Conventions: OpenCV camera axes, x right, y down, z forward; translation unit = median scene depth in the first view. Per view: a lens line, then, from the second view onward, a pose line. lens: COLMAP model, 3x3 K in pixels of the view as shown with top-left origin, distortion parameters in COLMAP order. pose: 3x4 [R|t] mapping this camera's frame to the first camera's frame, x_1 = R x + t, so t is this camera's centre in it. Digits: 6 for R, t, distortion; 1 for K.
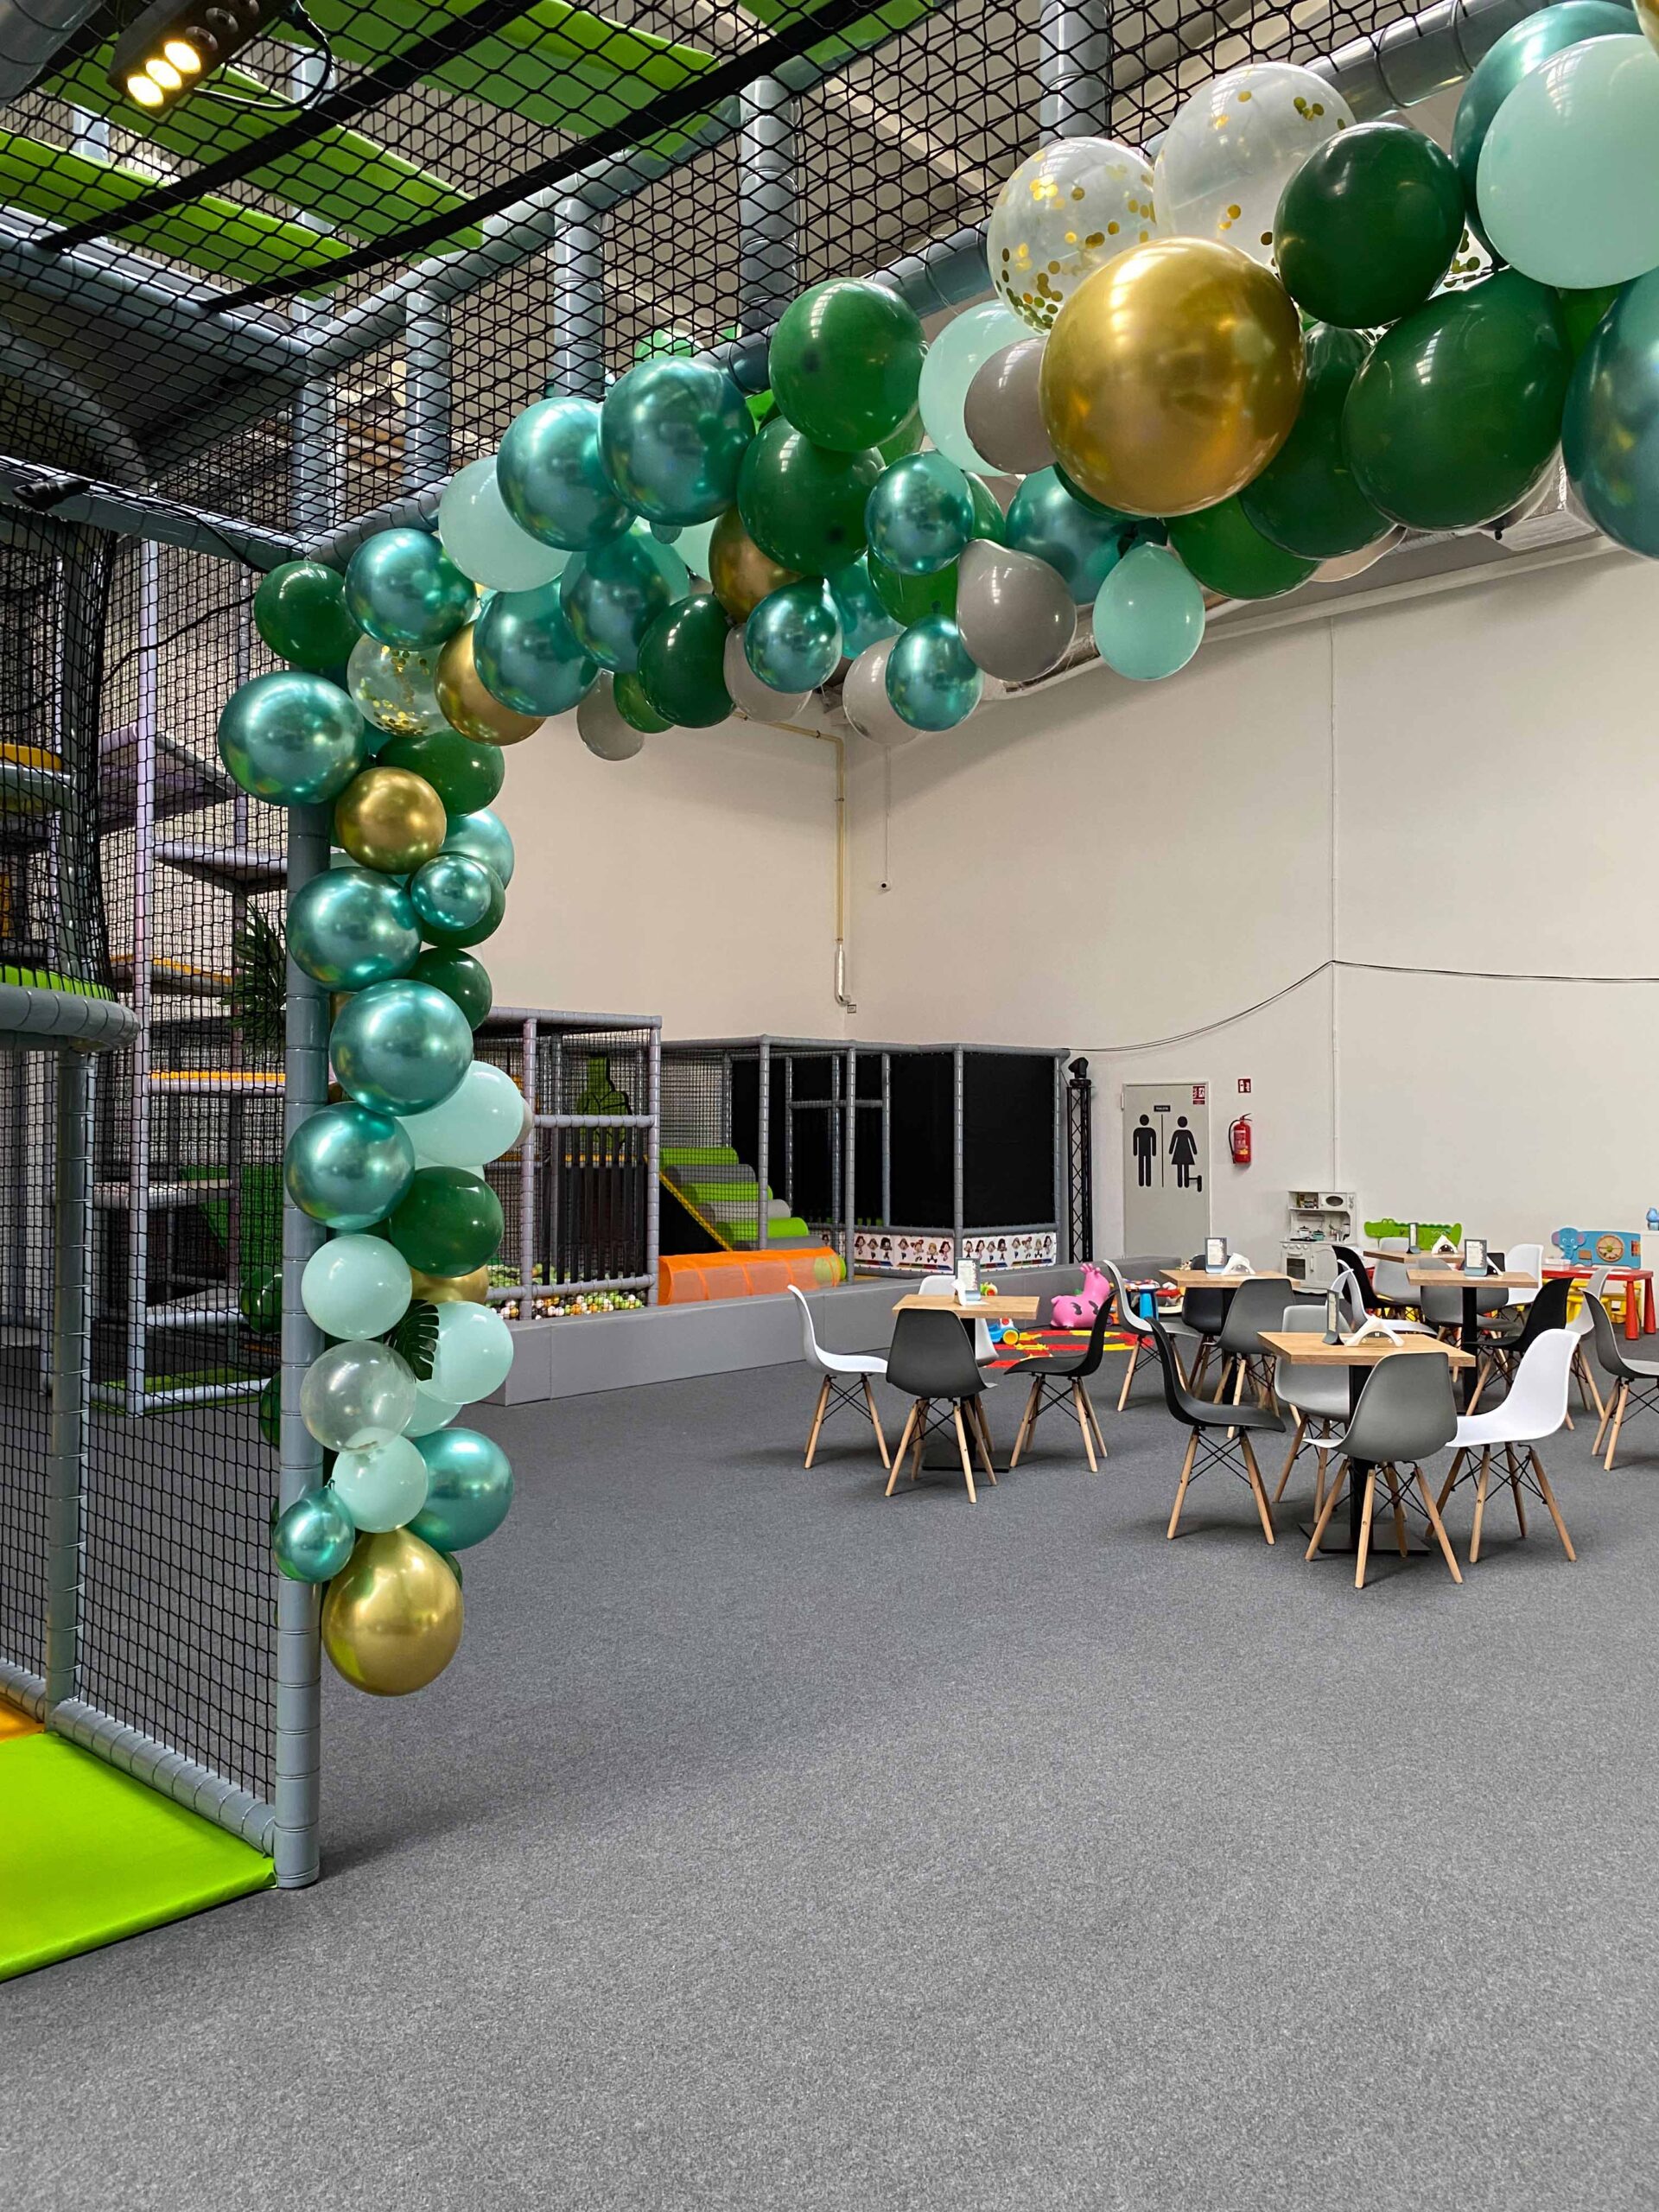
lens RADIAL K [[1699.2, 0, 827.2], [0, 1699.2, 1123.3], [0, 0, 1]] dist [0.003625, 0.033710]
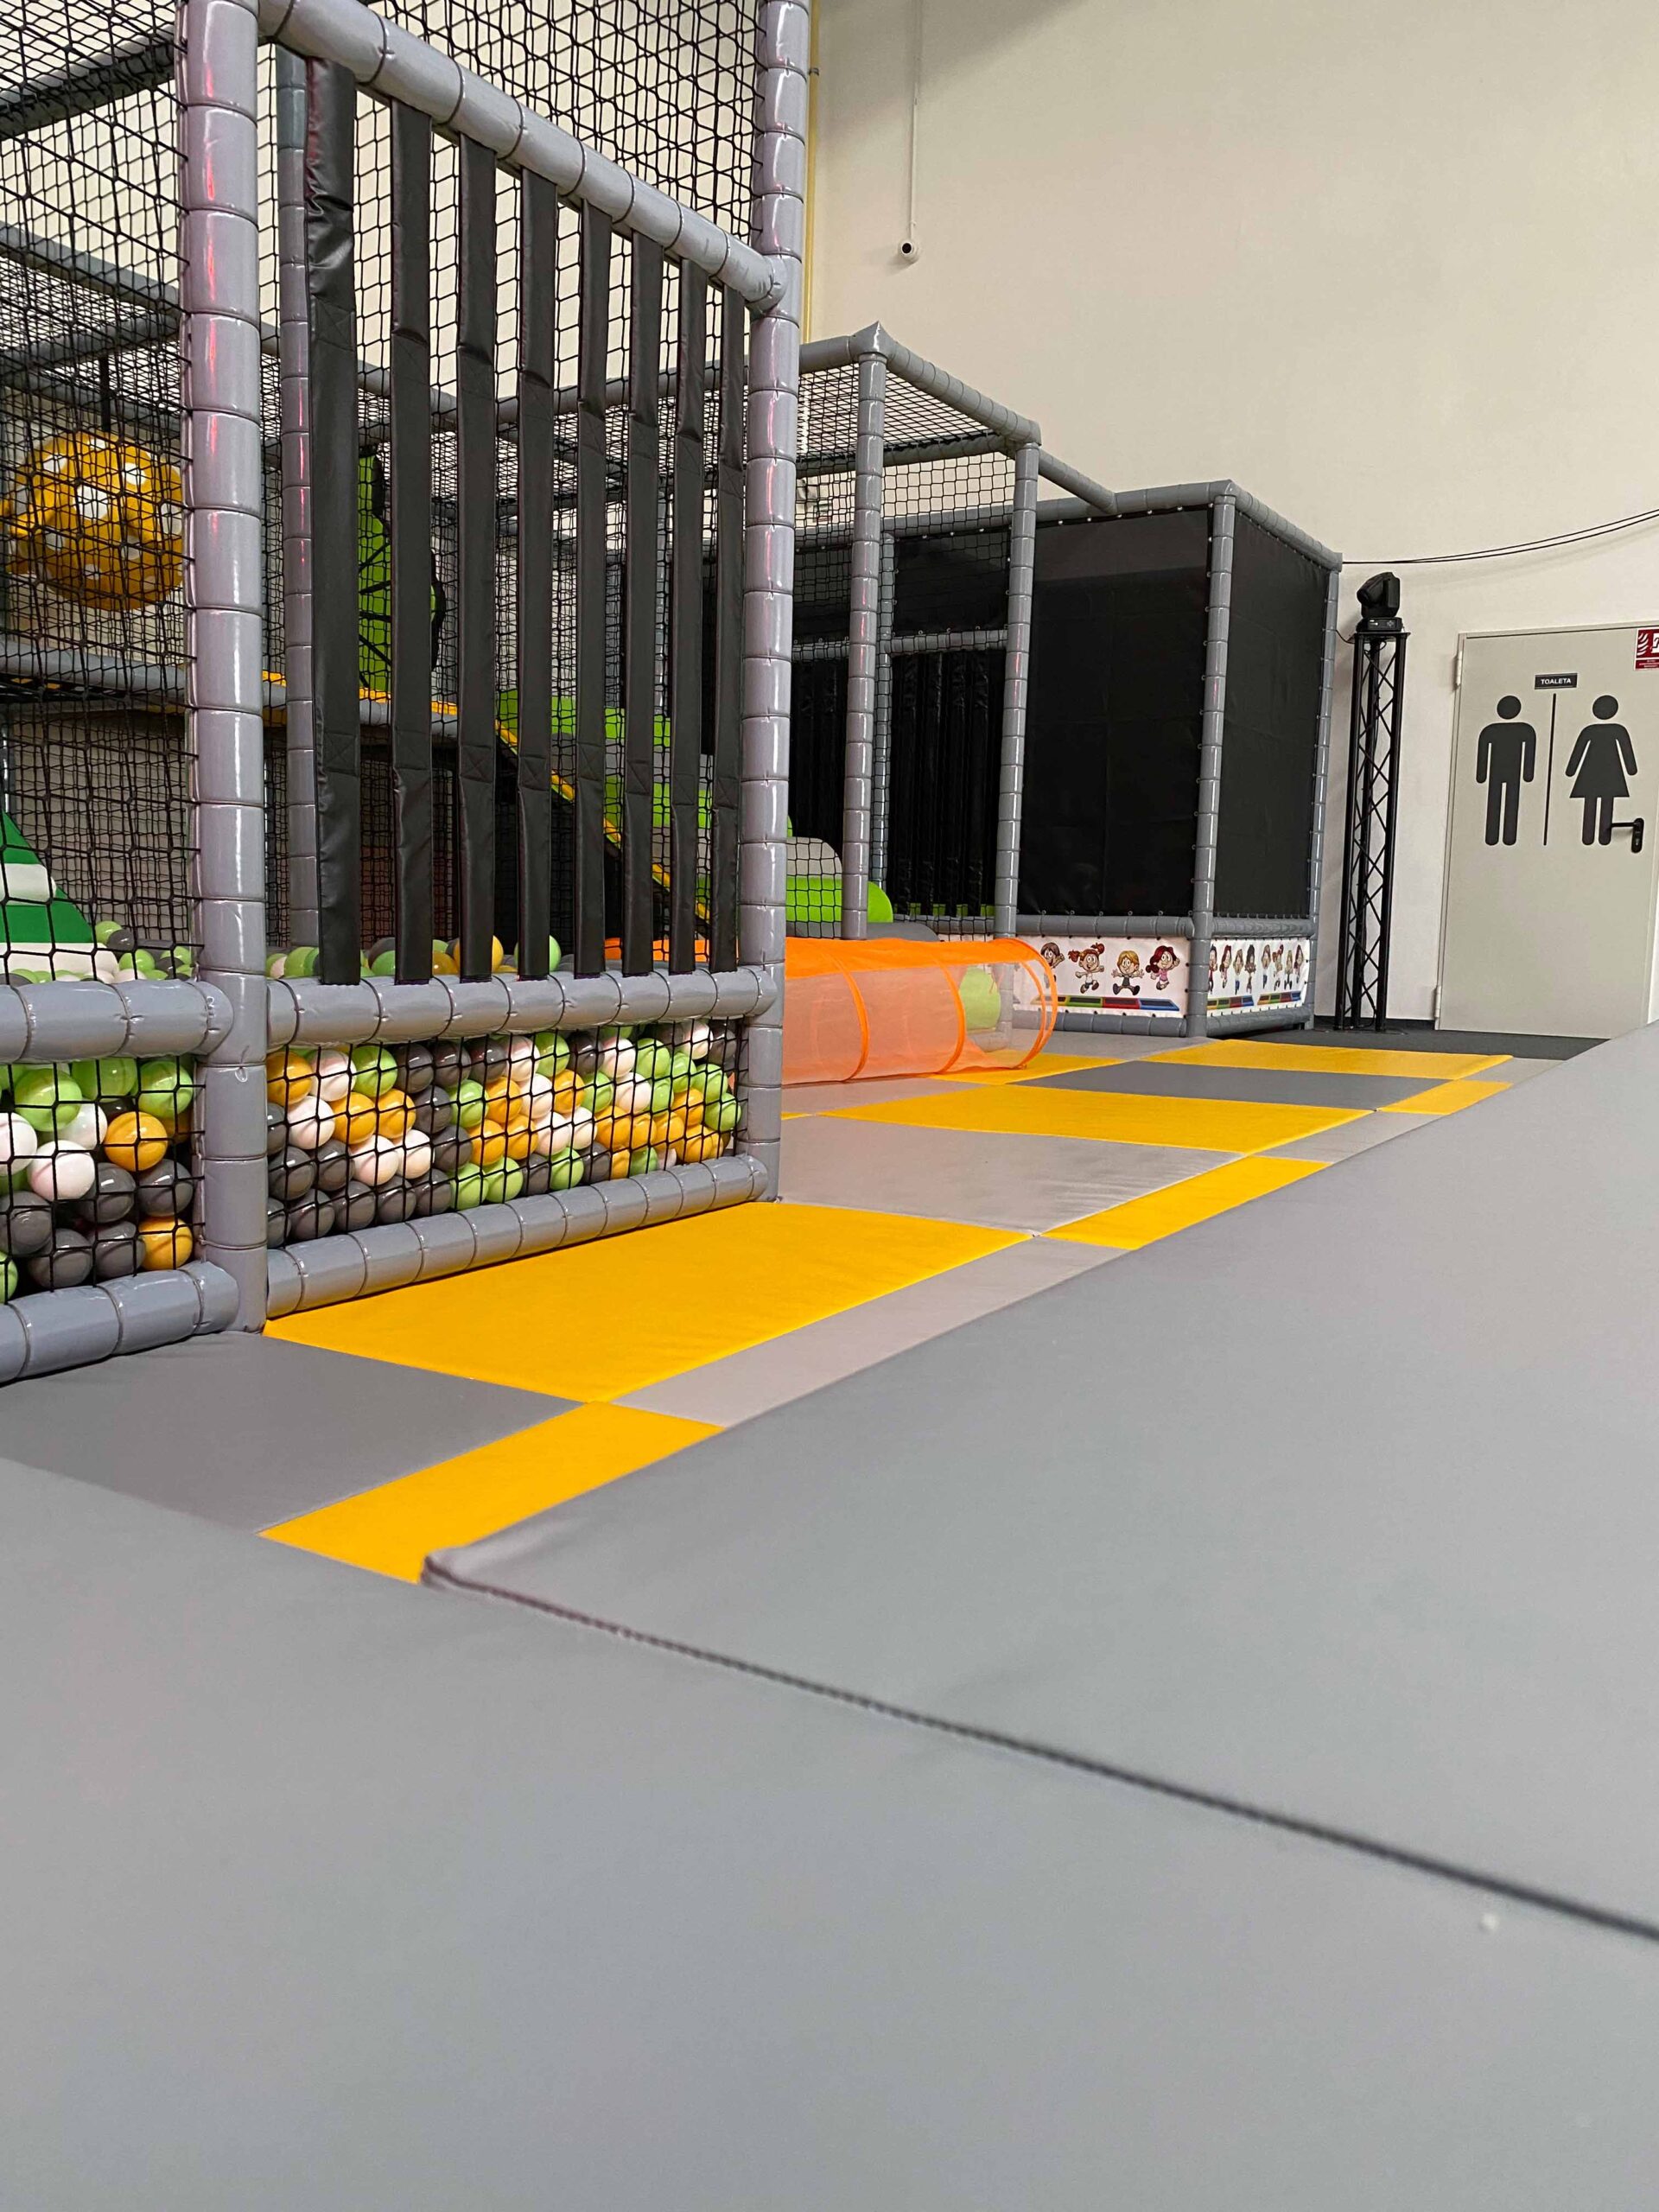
lens RADIAL K [[1747.8, 0, 835.3], [0, 1747.8, 1101.7], [0, 0, 1]] dist [-0.047991, 0.069228]
pose [[0.980114, -0.006187, 0.198336, -0.102514], [-0.016525, 0.993497, 0.112651, 0.058238], [-0.197744, -0.113688, 0.973639, 0.550758]]
